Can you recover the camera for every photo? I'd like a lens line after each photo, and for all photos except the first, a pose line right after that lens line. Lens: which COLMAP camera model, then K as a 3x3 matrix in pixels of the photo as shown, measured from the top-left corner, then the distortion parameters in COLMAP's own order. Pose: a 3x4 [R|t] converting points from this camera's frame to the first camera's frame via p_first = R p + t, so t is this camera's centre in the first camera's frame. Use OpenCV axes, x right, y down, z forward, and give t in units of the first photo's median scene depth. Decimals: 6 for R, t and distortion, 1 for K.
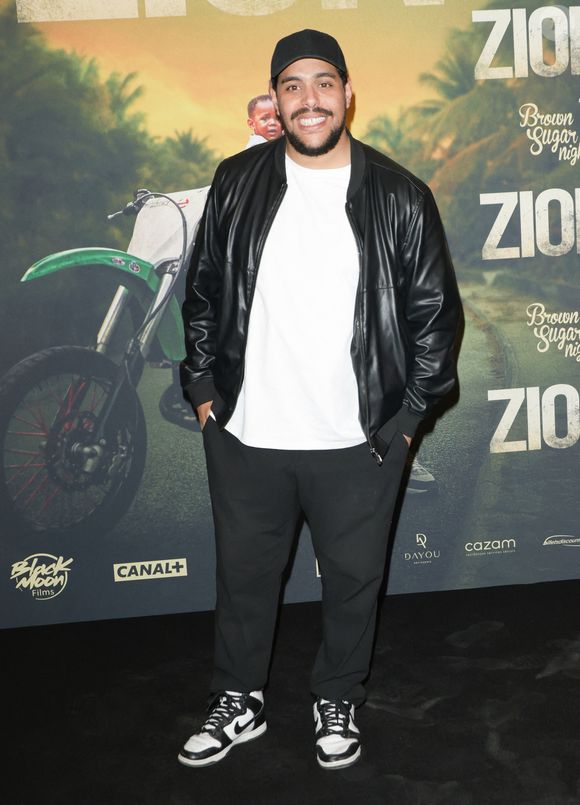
lens RADIAL K [[1472.4, 0, 374.6], [0, 1472.4, 415.2], [0, 0, 1]] dist [0.055816, 0.000000]
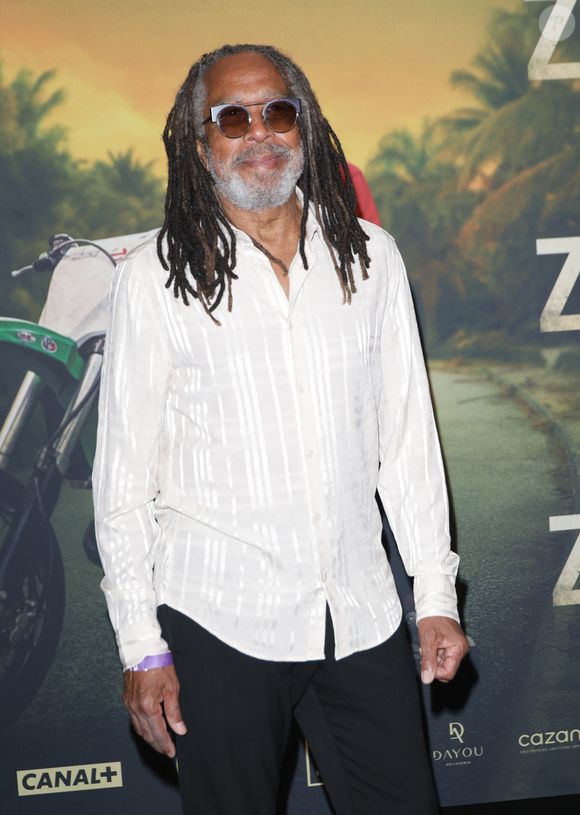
lens RADIAL K [[1649.9, 0, 327.1], [0, 1649.9, 387.1], [0, 0, 1]] dist [-0.017749, 0.000000]
pose [[0.999948, -0.007534, -0.006816, -0.025099], [0.006867, 0.995633, -0.093096, -0.006218], [0.007488, 0.093044, 0.995634, 0.219956]]
